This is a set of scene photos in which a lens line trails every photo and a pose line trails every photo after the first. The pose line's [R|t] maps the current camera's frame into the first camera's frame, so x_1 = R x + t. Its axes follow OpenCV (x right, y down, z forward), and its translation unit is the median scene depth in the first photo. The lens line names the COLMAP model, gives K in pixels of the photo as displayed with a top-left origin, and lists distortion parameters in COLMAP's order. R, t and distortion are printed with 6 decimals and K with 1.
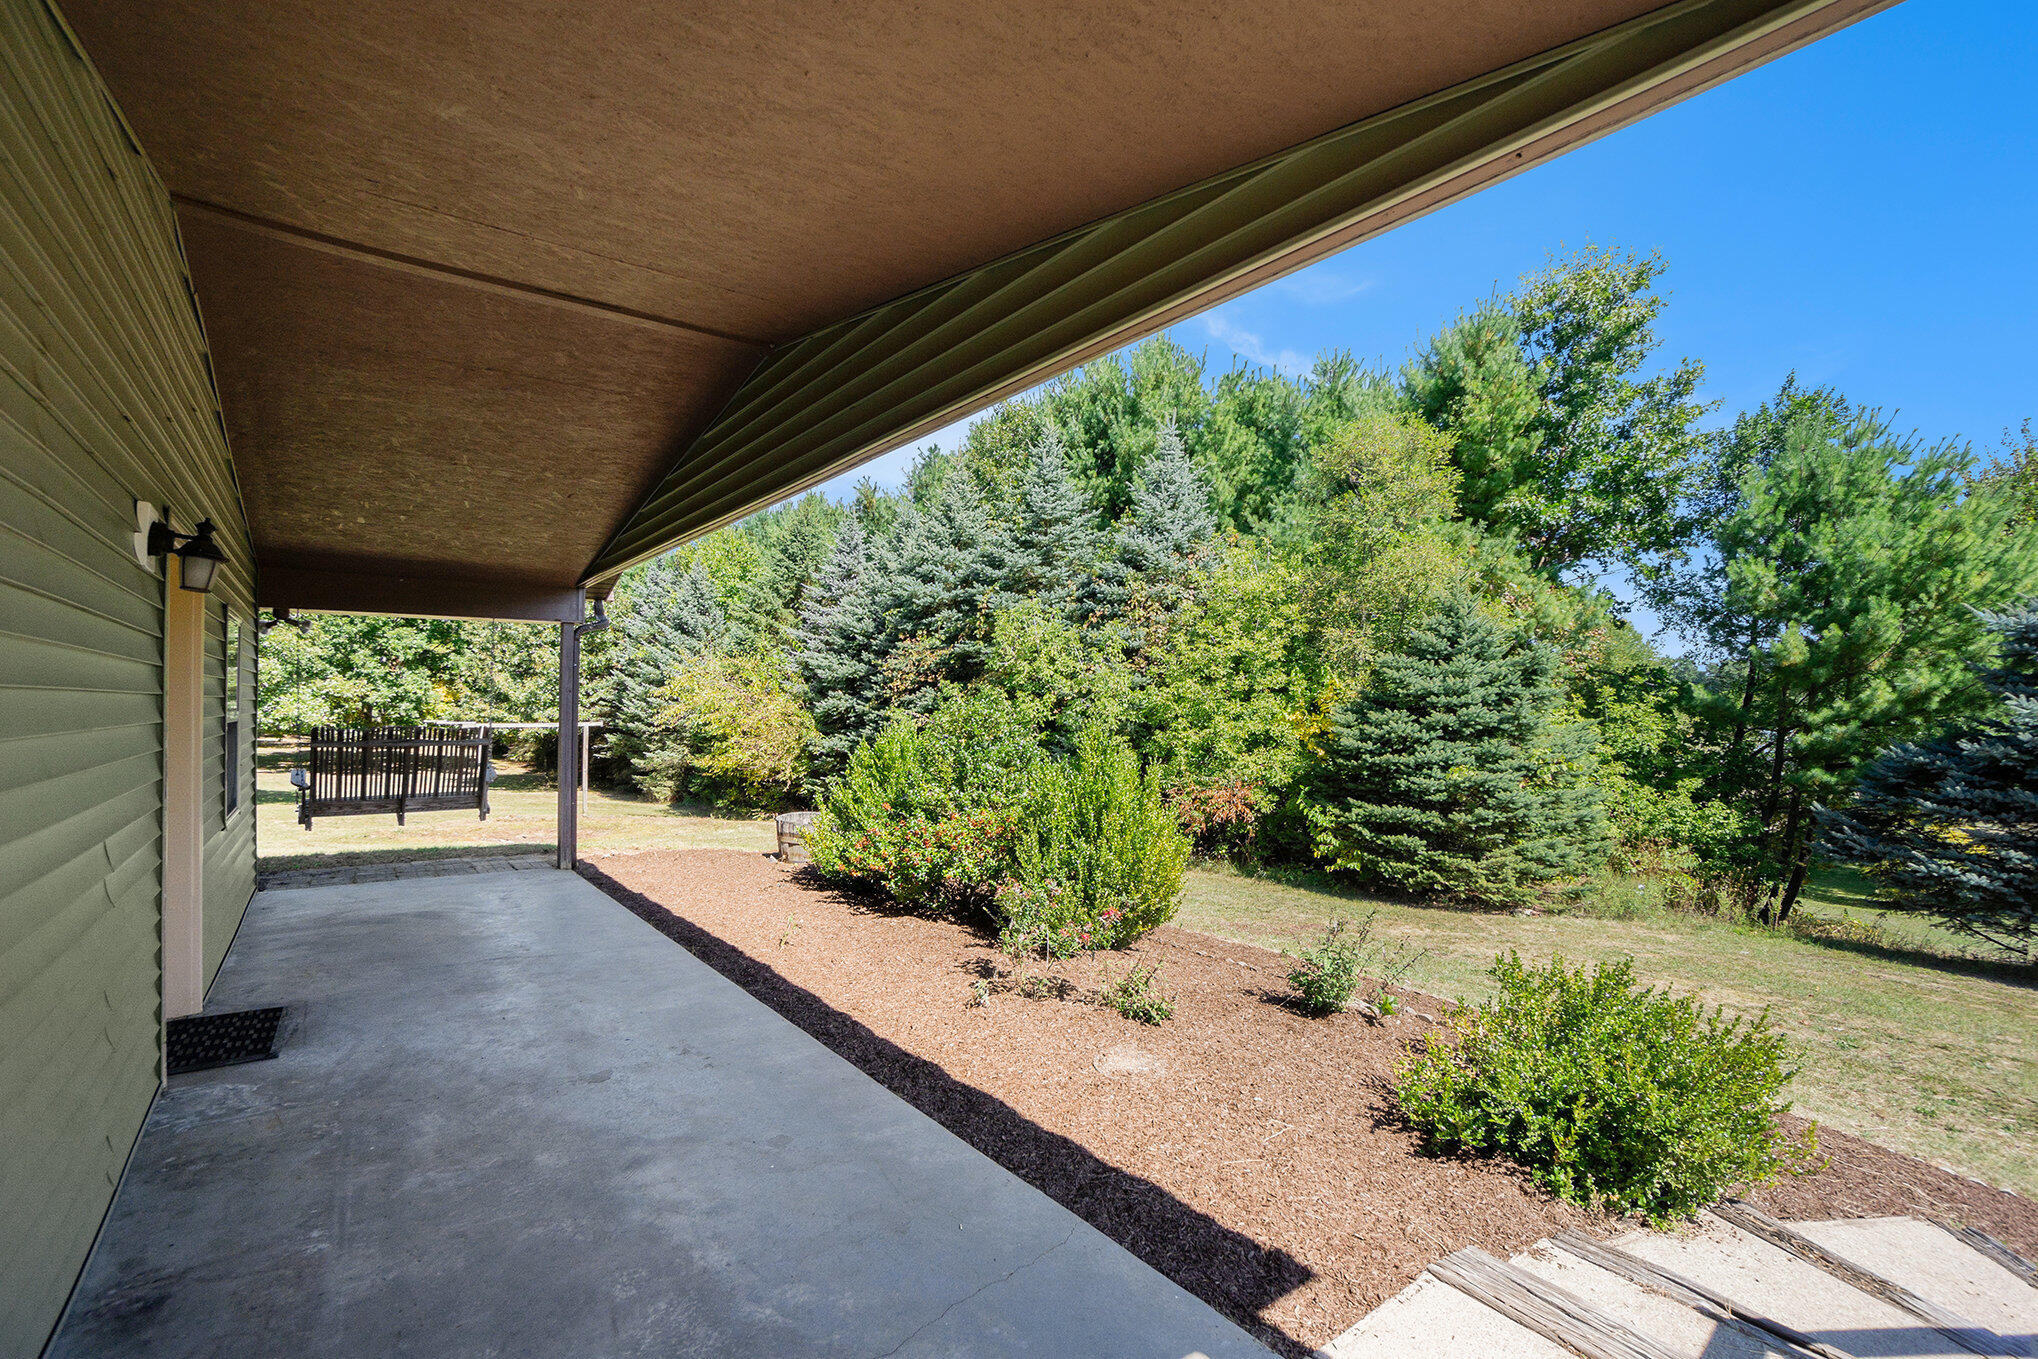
lens RADIAL K [[917.2, 0, 1019.0], [0, 917.2, 679.5], [0, 0, 1]] dist [-0.082795, 0.036682]
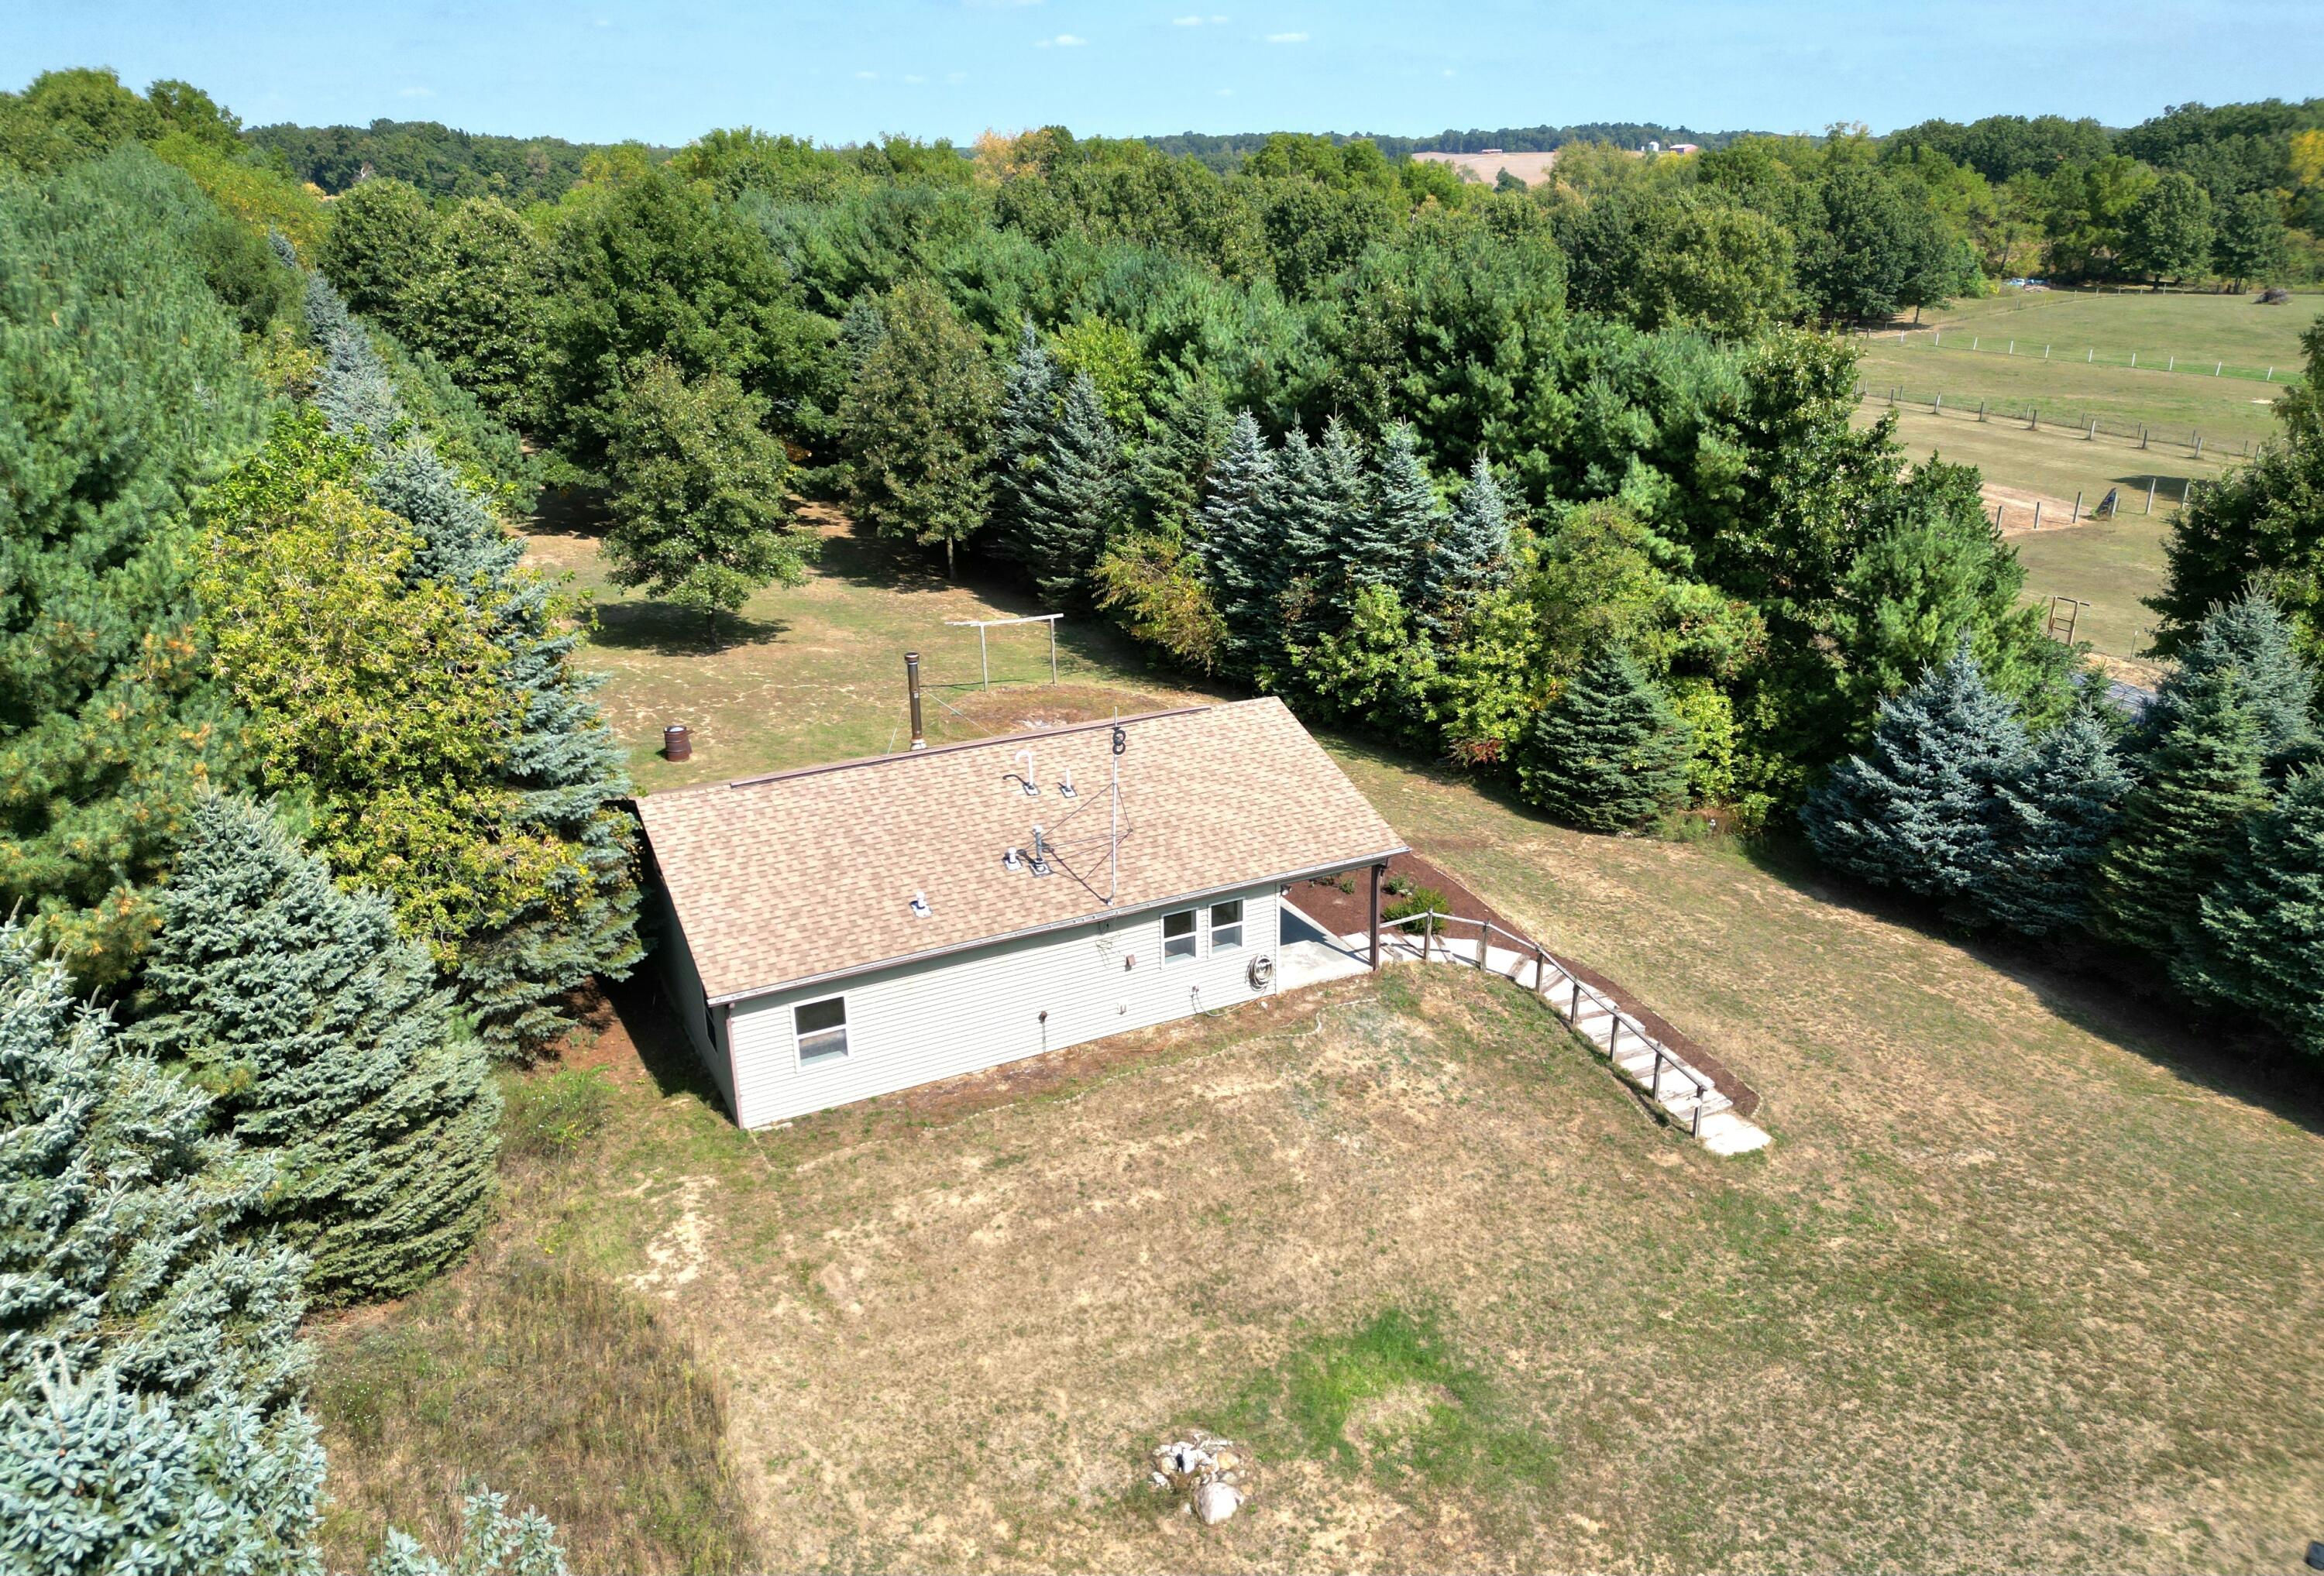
lens RADIAL K [[1703.8, 0, 1246.8], [0, 1703.8, 788.4], [0, 0, 1]] dist [0.094579, -0.132449]
pose [[0.984736, 0.030168, -0.171423, 0.370650], [0.035320, 0.929740, 0.366518, -1.045940], [0.170436, -0.366978, 0.914483, -2.117873]]
